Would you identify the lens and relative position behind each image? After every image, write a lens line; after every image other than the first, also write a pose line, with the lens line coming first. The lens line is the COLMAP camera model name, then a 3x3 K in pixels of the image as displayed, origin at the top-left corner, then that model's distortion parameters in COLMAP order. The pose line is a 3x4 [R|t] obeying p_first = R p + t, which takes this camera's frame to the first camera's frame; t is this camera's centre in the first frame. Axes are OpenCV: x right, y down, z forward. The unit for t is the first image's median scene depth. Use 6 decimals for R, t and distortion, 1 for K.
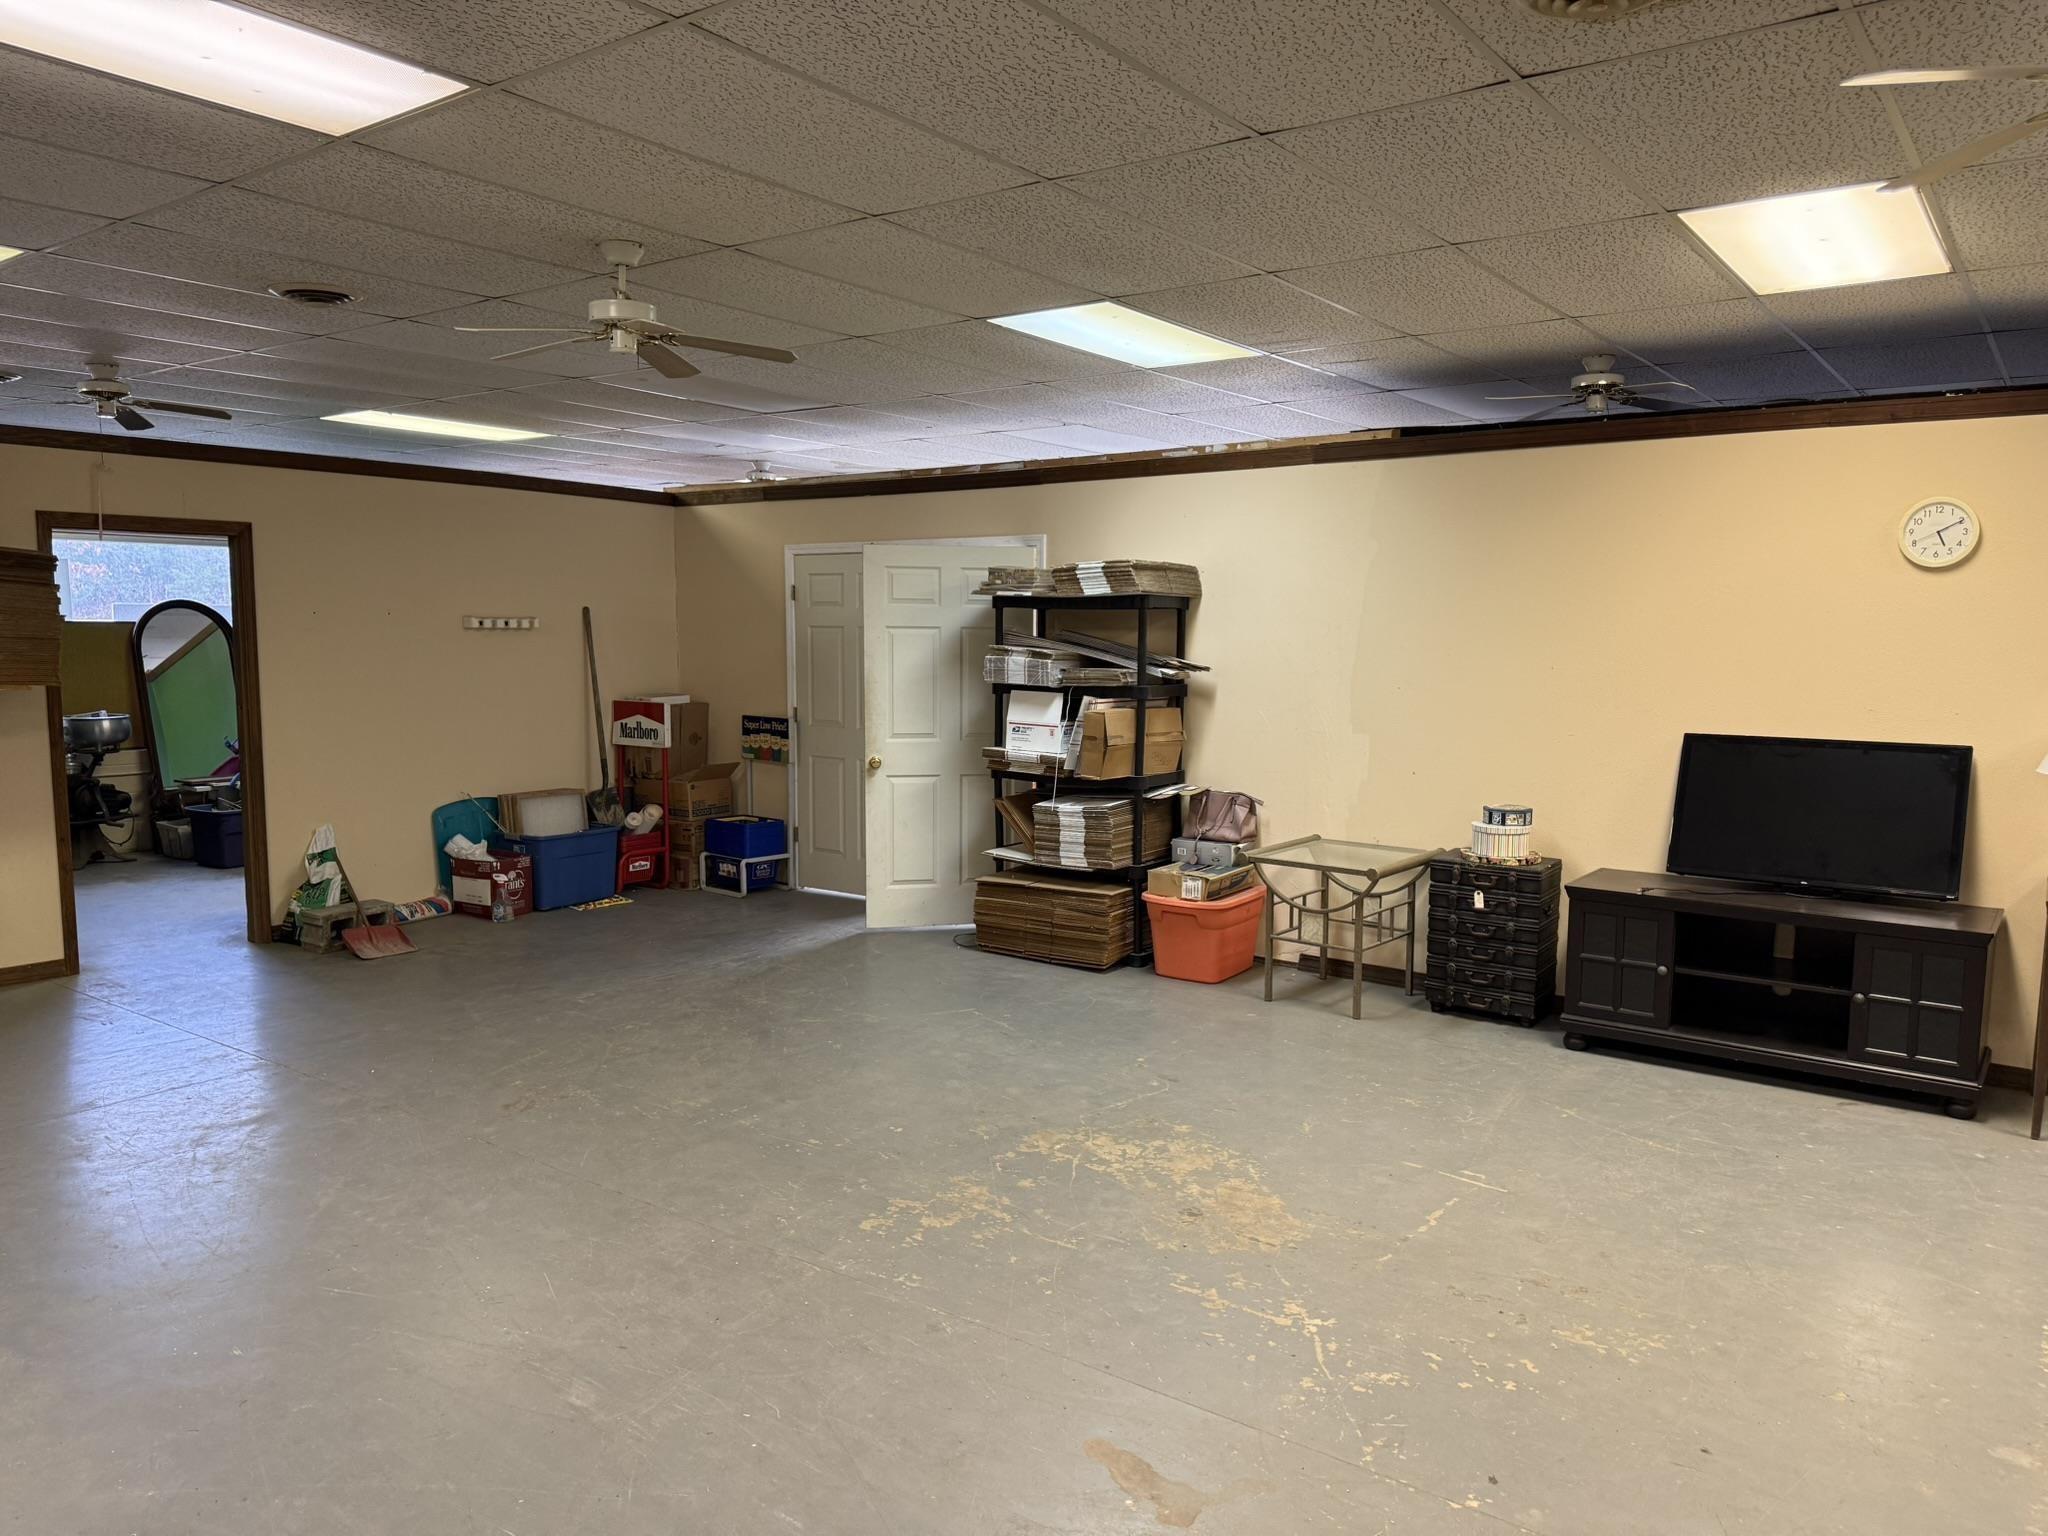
lens RADIAL K [[1420.8, 0, 1018.8], [0, 1420.8, 788.7], [0, 0, 1]] dist [0.072431, -0.076525]
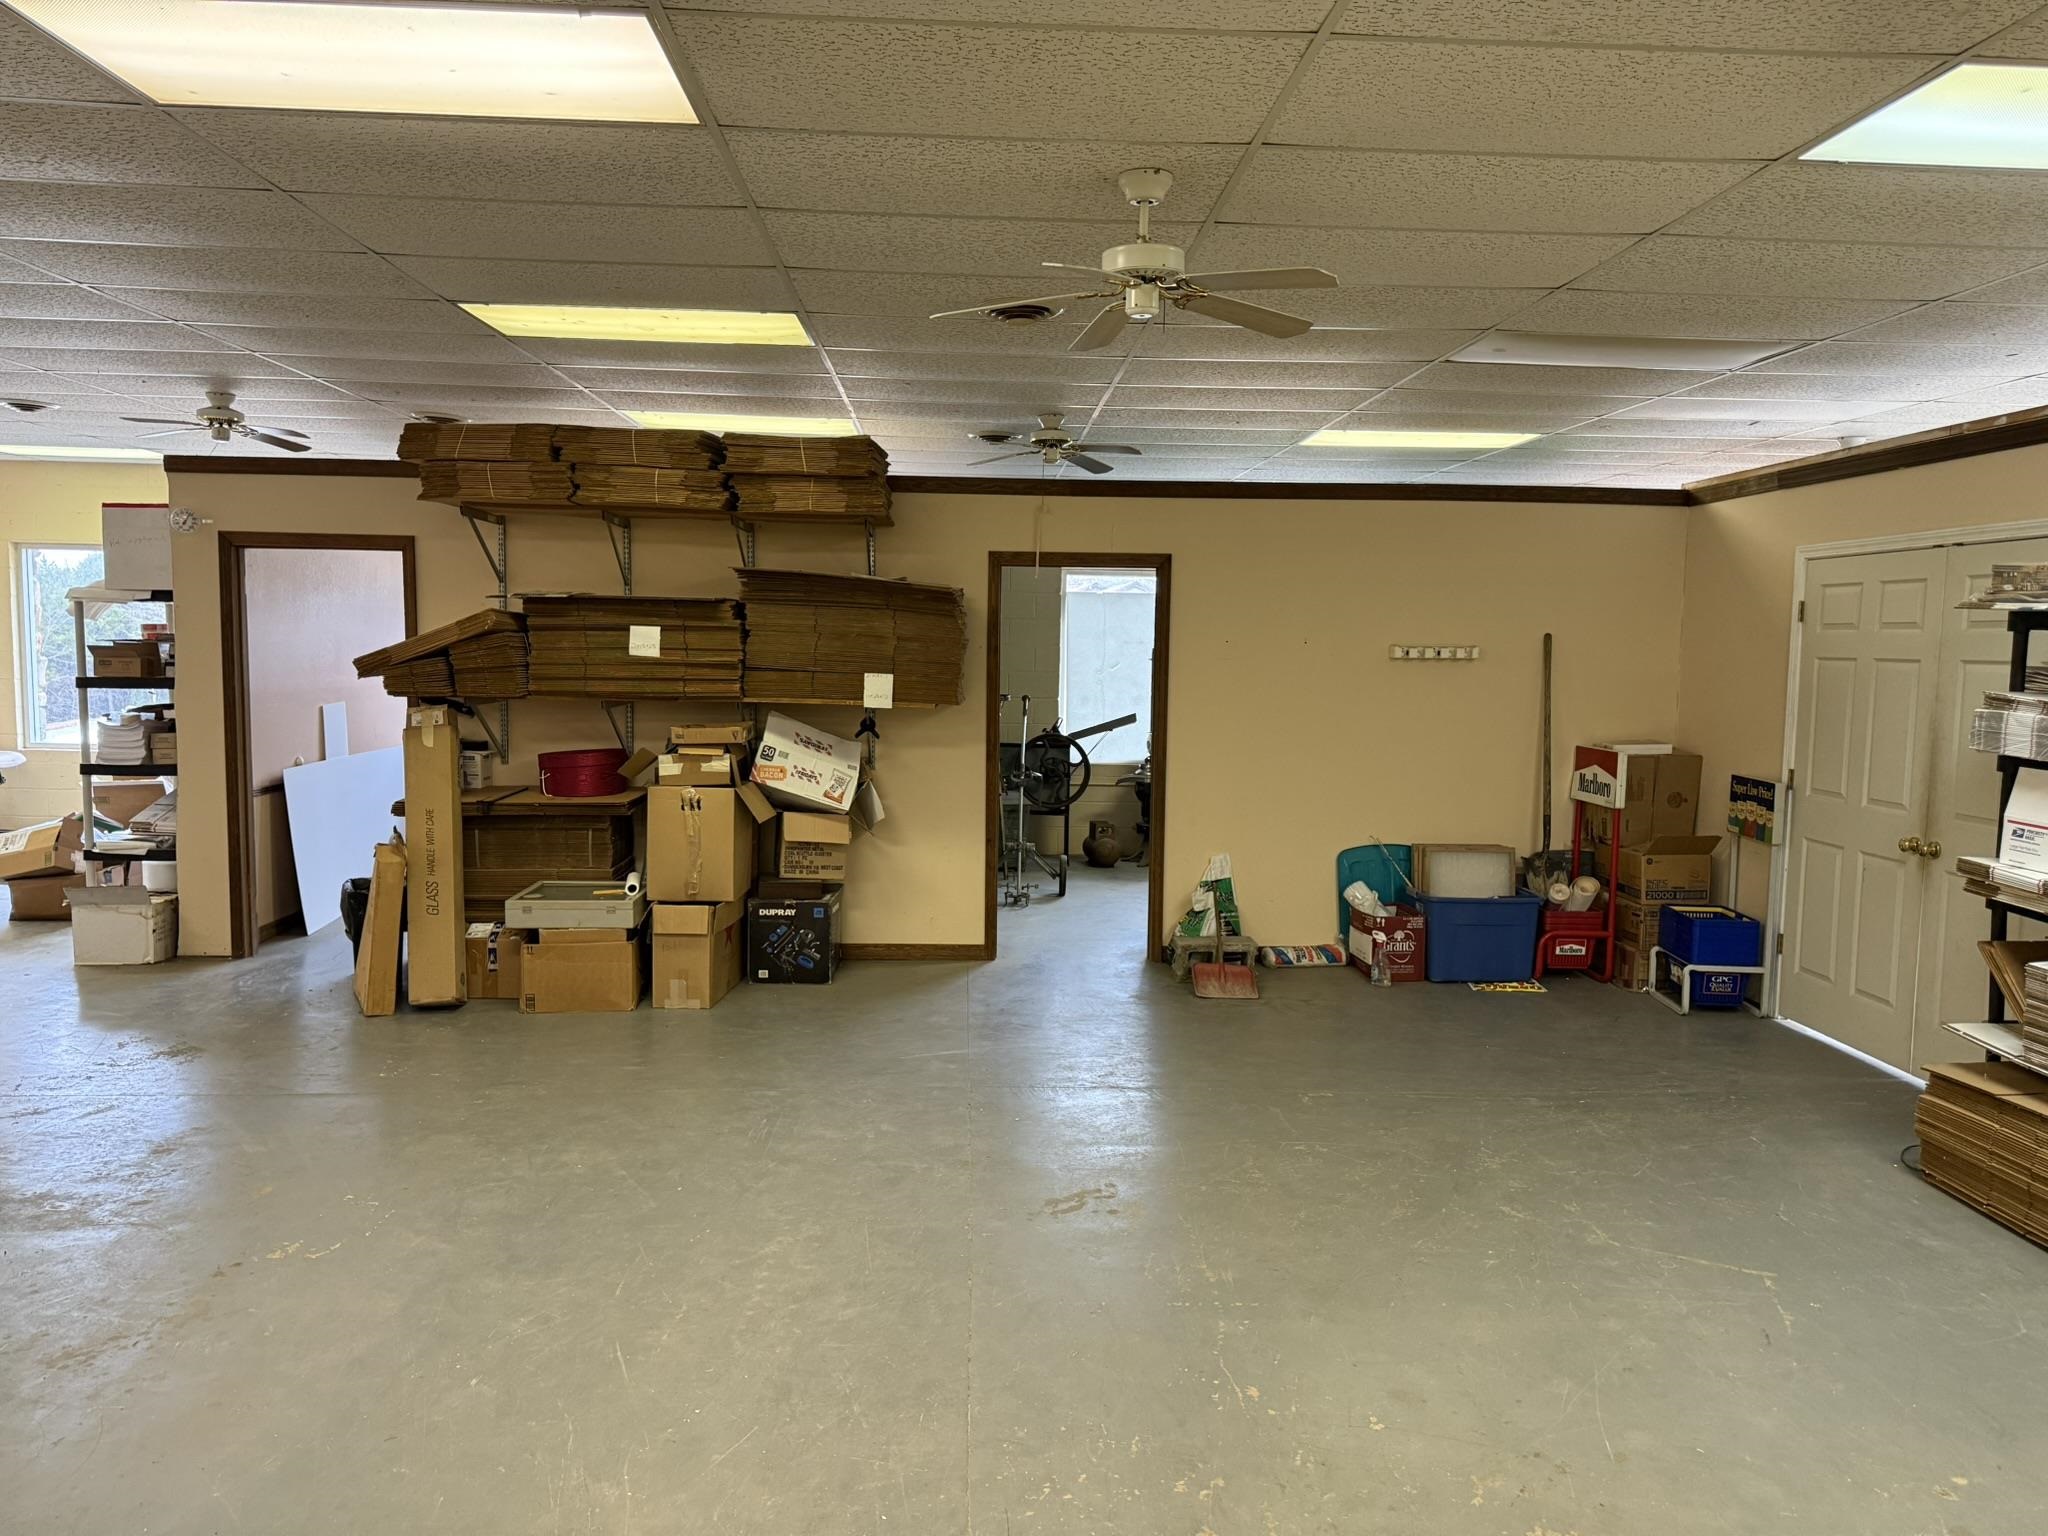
lens RADIAL K [[1420.8, 0, 1041.2], [0, 1420.8, 772.0], [0, 0, 1]] dist [0.072431, -0.076525]
pose [[0.637423, 0.073873, -0.766964, 0.173604], [-0.098271, 0.995059, 0.014170, -0.030669], [0.764222, 0.066338, 0.641533, 0.254264]]
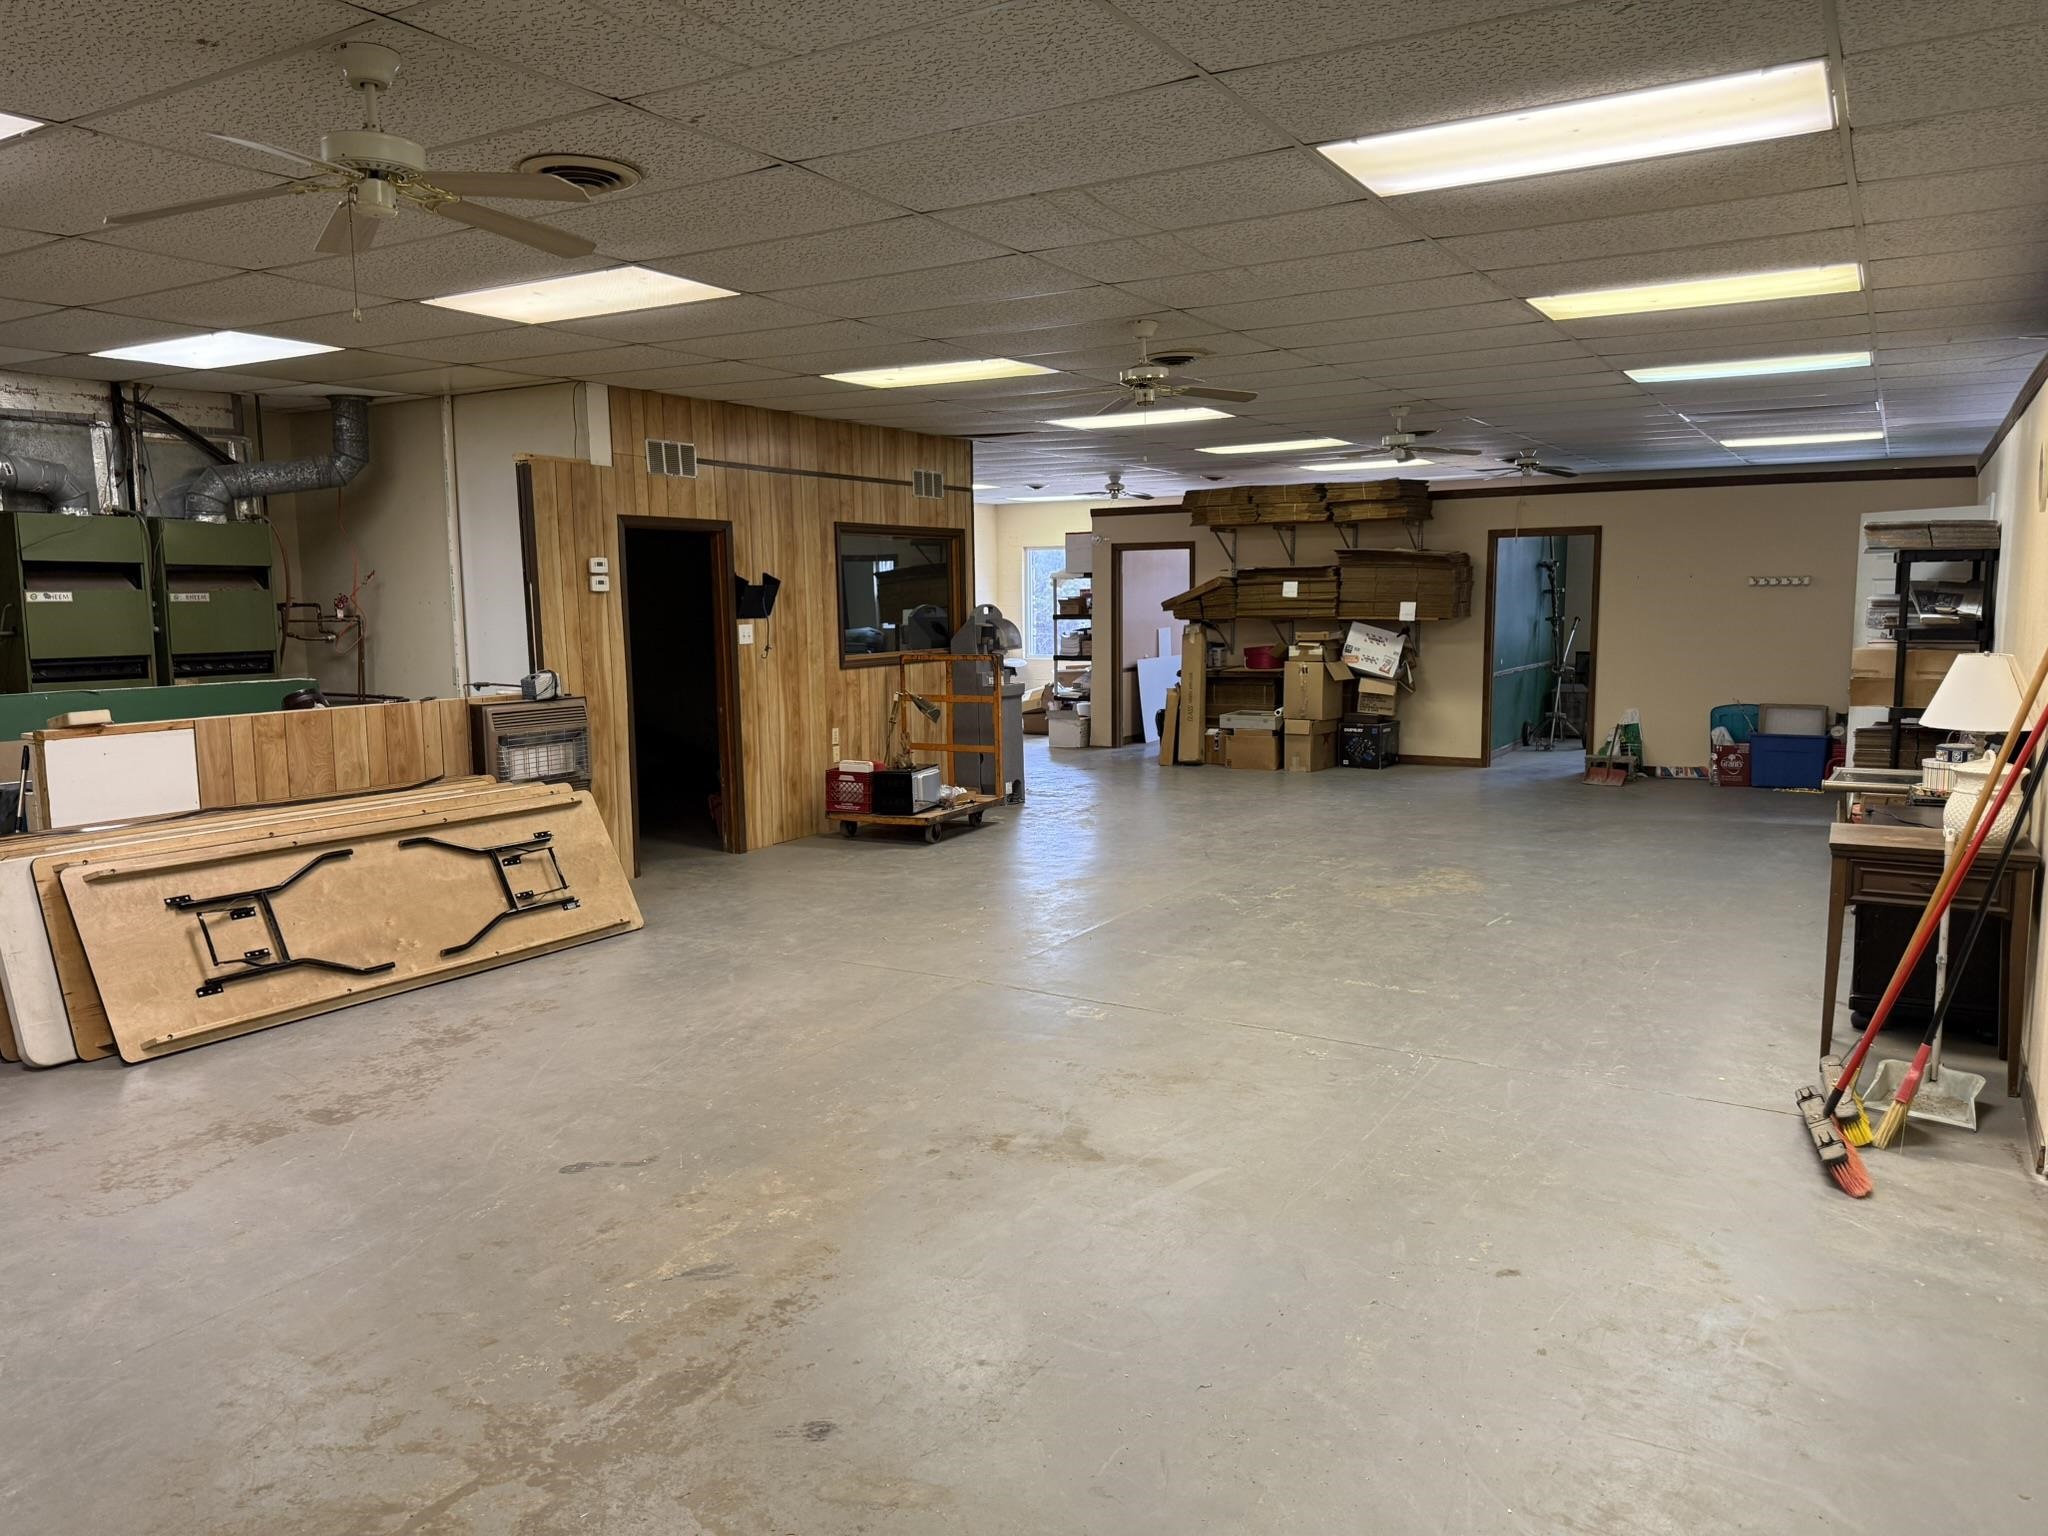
lens RADIAL K [[1420.8, 0, 1012.6], [0, 1420.8, 768.8], [0, 0, 1]] dist [0.072431, -0.076525]
pose [[0.086114, 0.114893, -0.989638, 0.996297], [-0.098000, 0.989488, 0.106348, -0.010837], [0.991454, 0.087827, 0.096468, 0.149038]]
